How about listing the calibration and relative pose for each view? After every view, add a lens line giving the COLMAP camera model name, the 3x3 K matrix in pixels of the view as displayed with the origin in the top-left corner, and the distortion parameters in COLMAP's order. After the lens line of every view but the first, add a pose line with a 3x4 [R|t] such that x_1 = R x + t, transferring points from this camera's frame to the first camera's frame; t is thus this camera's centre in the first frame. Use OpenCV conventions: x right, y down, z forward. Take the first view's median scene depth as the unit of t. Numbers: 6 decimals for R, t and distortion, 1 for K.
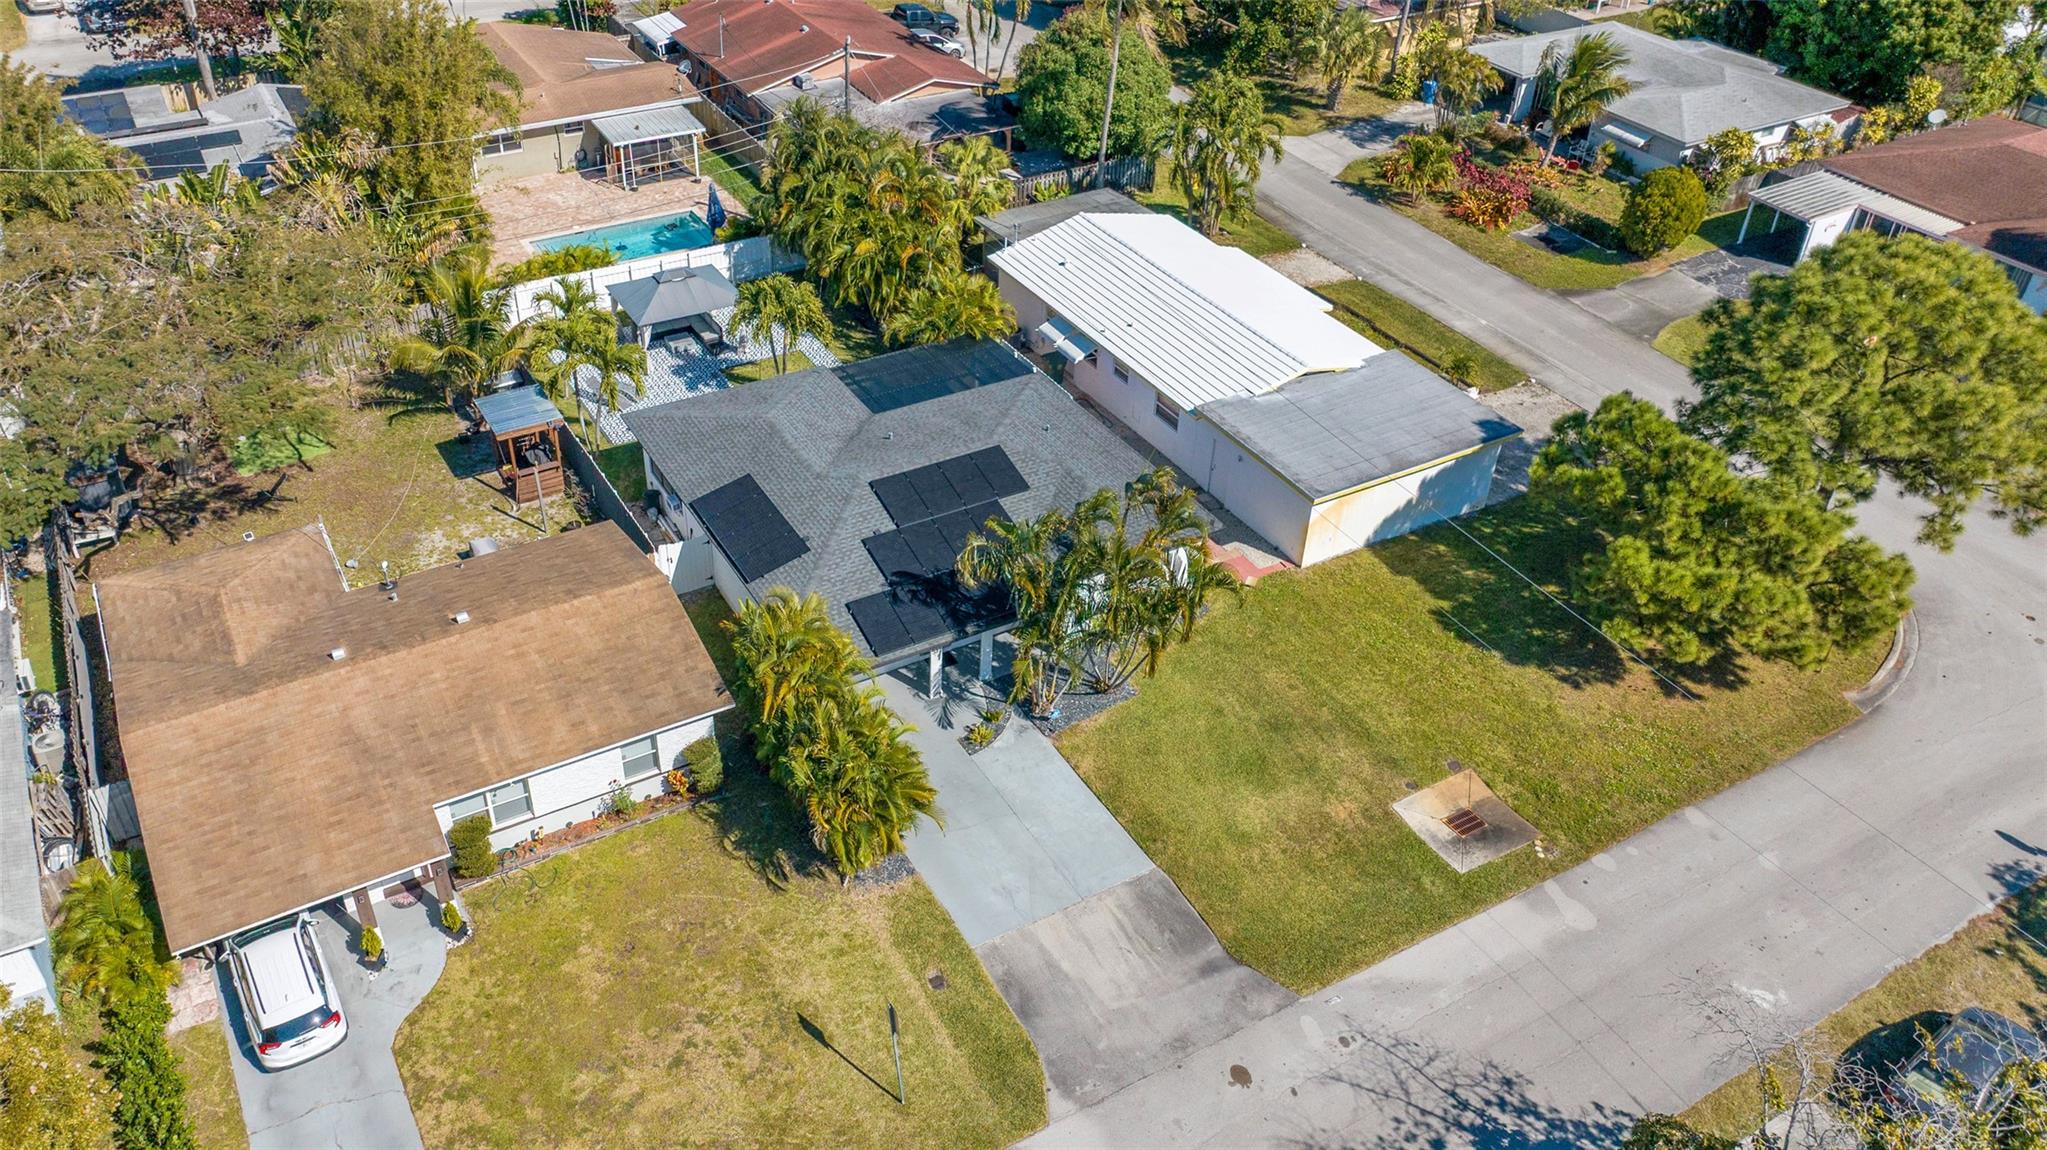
lens RADIAL K [[1501.2, 0, 1023.5], [0, 1501.2, 575.0], [0, 0, 1]] dist [-0.022716, -0.002688]
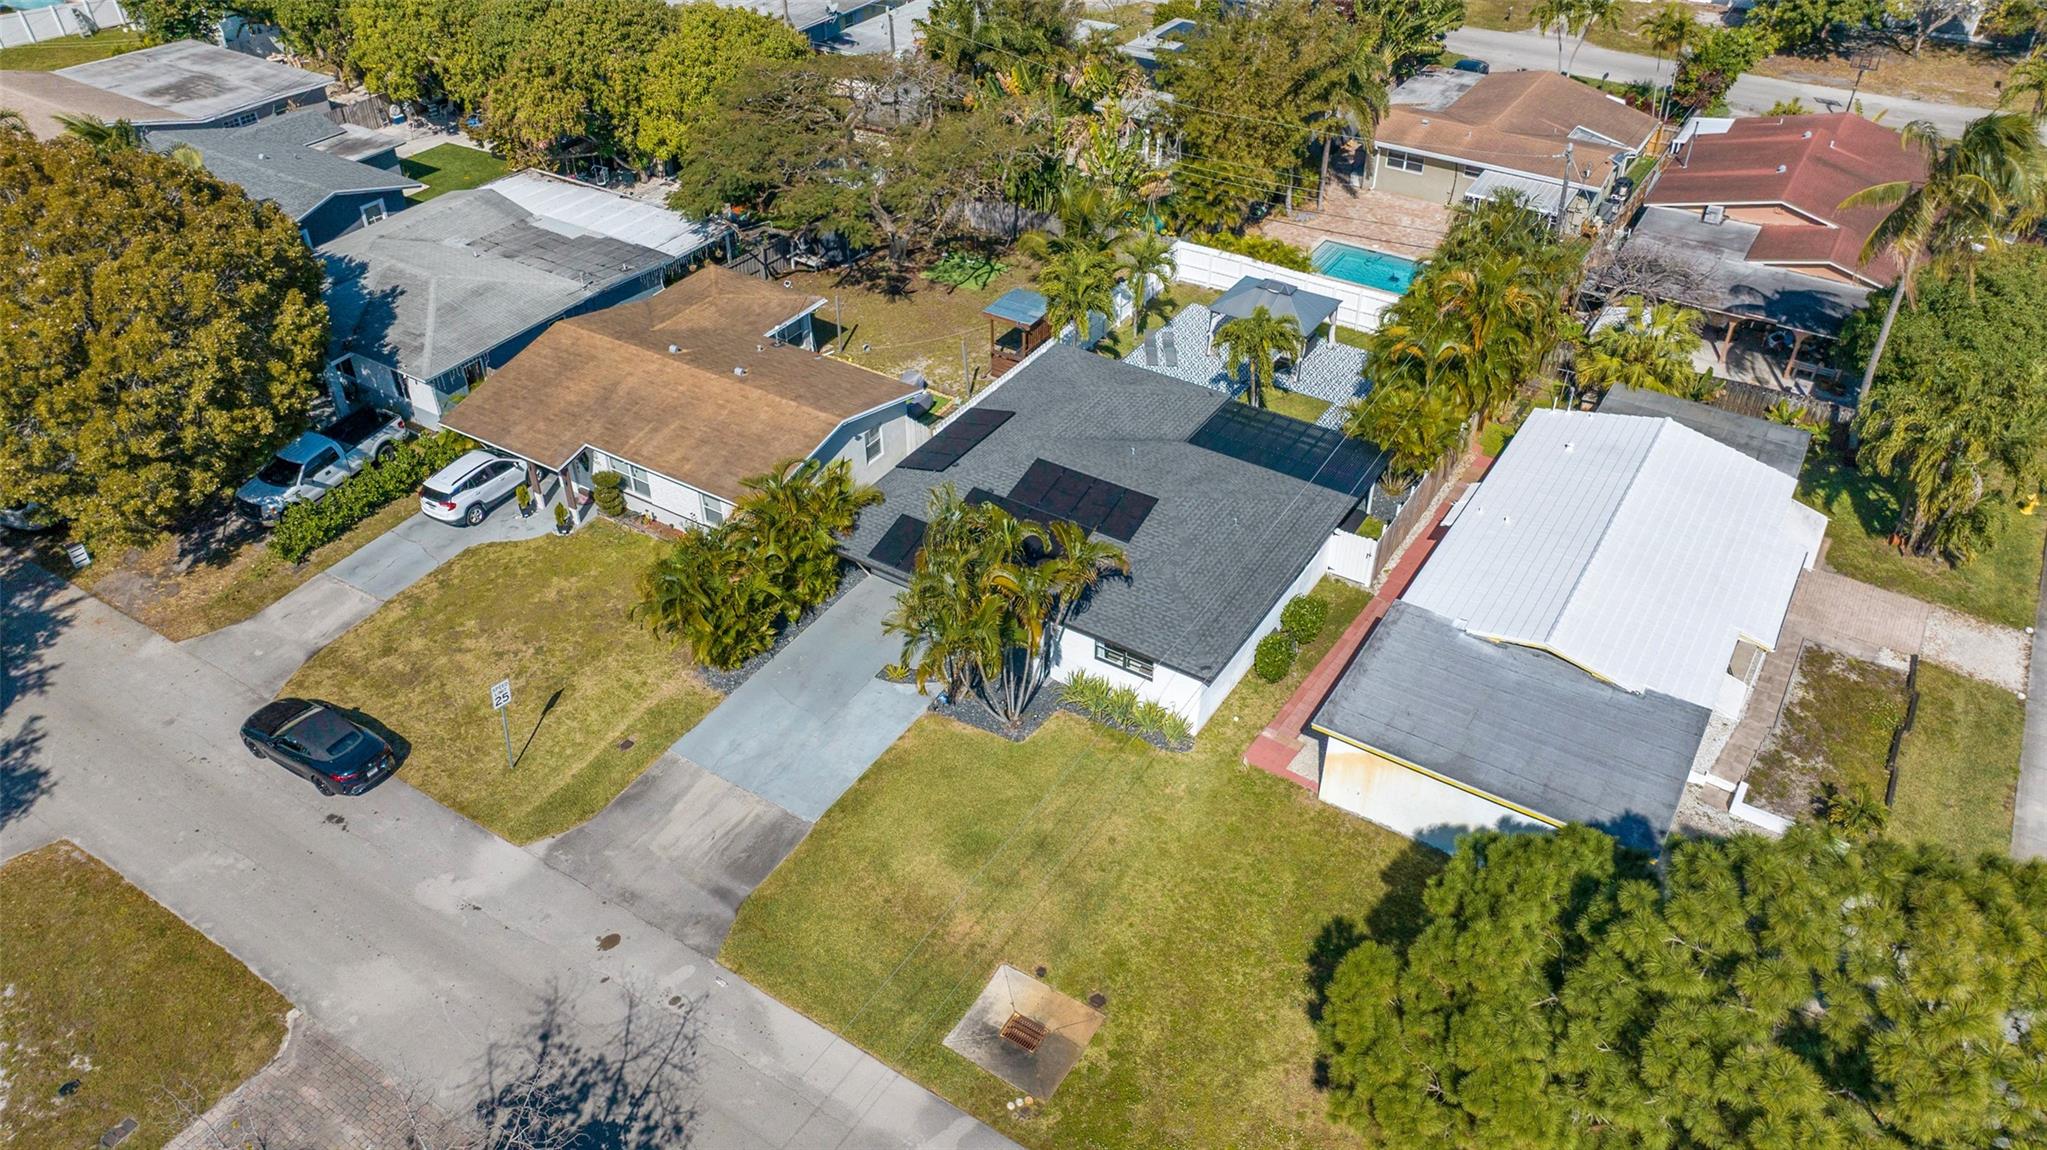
lens RADIAL K [[1501.2, 0, 1023.5], [0, 1501.2, 575.0], [0, 0, 1]] dist [-0.022716, -0.002688]
pose [[0.458881, 0.504012, -0.731710, 0.833673], [-0.528475, 0.816851, 0.231233, -0.271112], [0.714242, 0.280582, 0.641196, 0.361831]]
